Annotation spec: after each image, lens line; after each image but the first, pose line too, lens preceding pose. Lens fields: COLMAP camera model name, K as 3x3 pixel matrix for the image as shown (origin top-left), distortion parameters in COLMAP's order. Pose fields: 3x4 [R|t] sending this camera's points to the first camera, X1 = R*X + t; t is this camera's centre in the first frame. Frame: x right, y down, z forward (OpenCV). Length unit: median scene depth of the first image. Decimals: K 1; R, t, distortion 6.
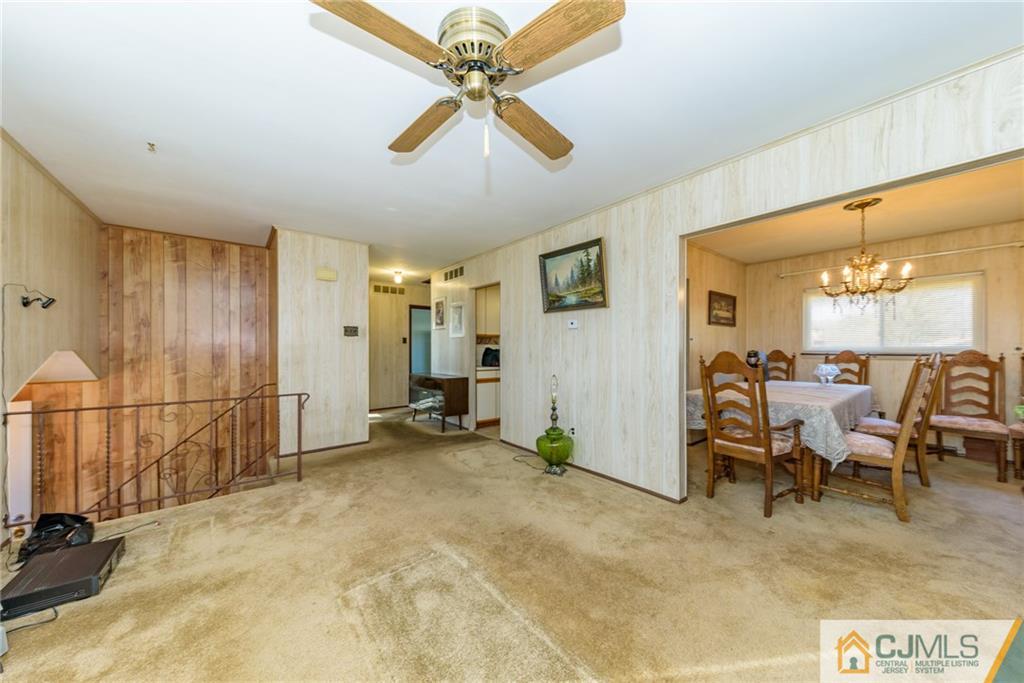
lens RADIAL K [[347.1, 0, 515.9], [0, 347.1, 343.7], [0, 0, 1]] dist [-0.000073, -0.000760]
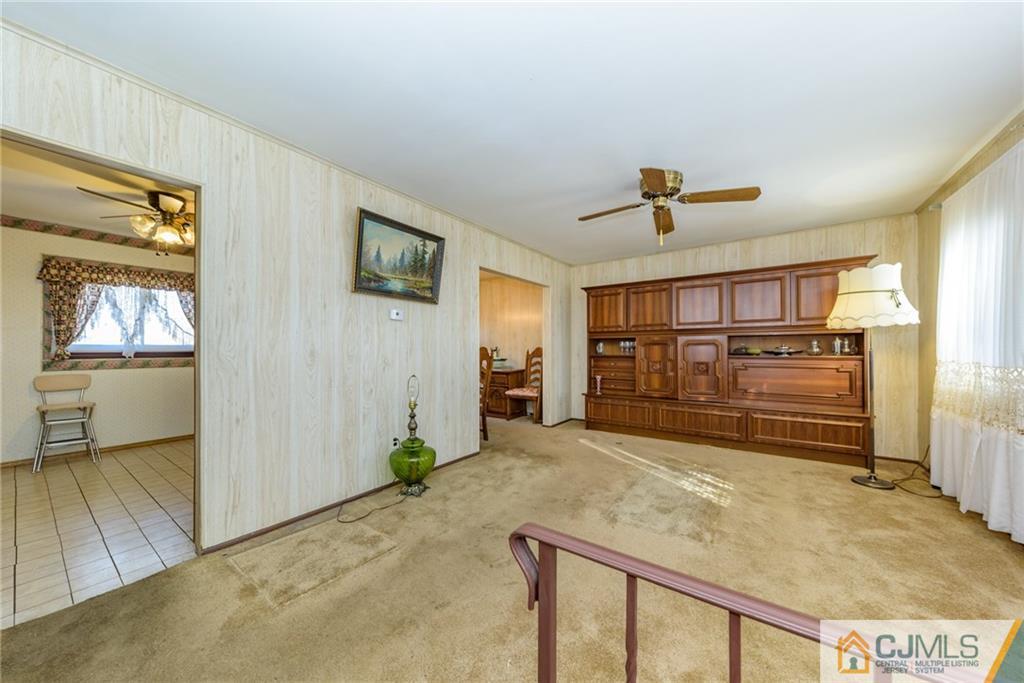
lens RADIAL K [[347.1, 0, 518.0], [0, 347.1, 350.4], [0, 0, 1]] dist [-0.000073, -0.000760]
pose [[-0.264212, 0.005292, 0.964450, -0.767511], [-0.003835, 0.999971, -0.006538, 0.036324], [-0.964457, -0.005426, -0.264184, 0.989591]]
